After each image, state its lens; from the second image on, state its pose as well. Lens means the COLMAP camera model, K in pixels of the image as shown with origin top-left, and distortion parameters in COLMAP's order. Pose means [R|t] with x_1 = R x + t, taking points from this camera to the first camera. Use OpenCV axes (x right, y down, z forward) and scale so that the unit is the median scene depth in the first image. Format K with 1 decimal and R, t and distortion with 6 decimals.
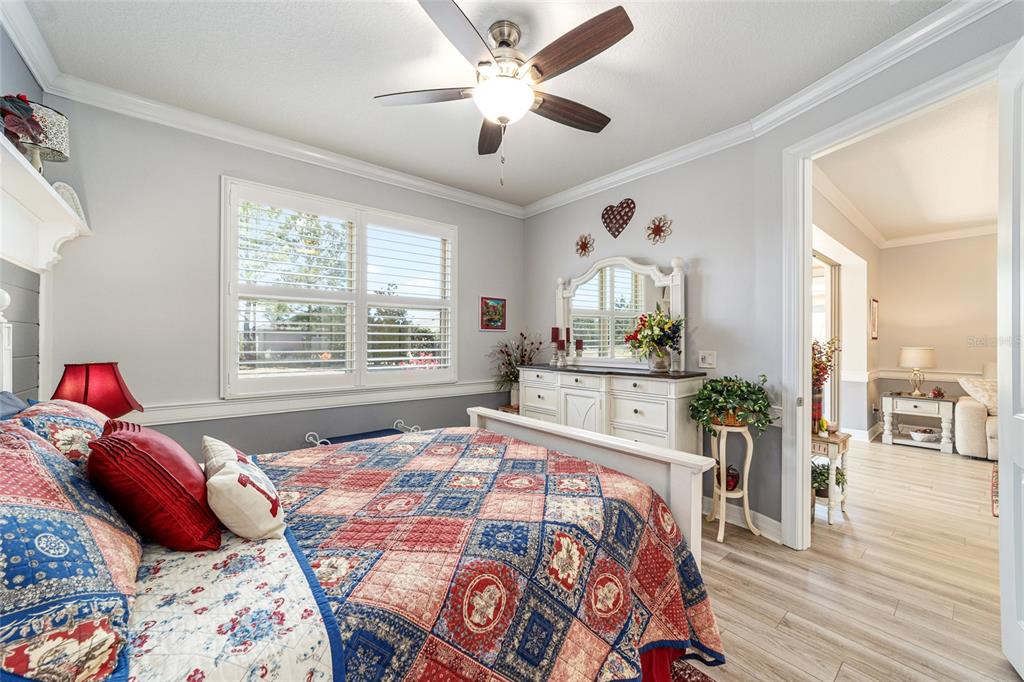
lens RADIAL K [[393.7, 0, 536.2], [0, 393.7, 341.2], [0, 0, 1]] dist [-0.014664, 0.006853]
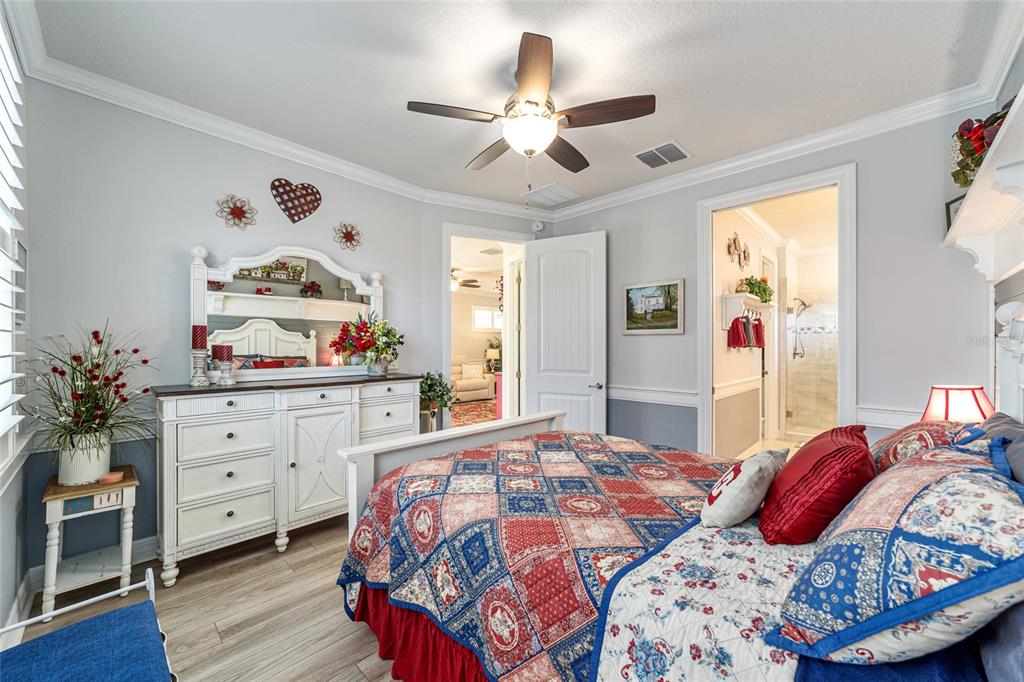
lens RADIAL K [[393.7, 0, 510.1], [0, 393.7, 345.2], [0, 0, 1]] dist [-0.014664, 0.006853]
pose [[-0.073713, -0.007020, 0.997255, -0.734060], [-0.009901, 0.999931, 0.006307, -0.014283], [-0.997230, -0.009409, -0.073778, 0.666011]]
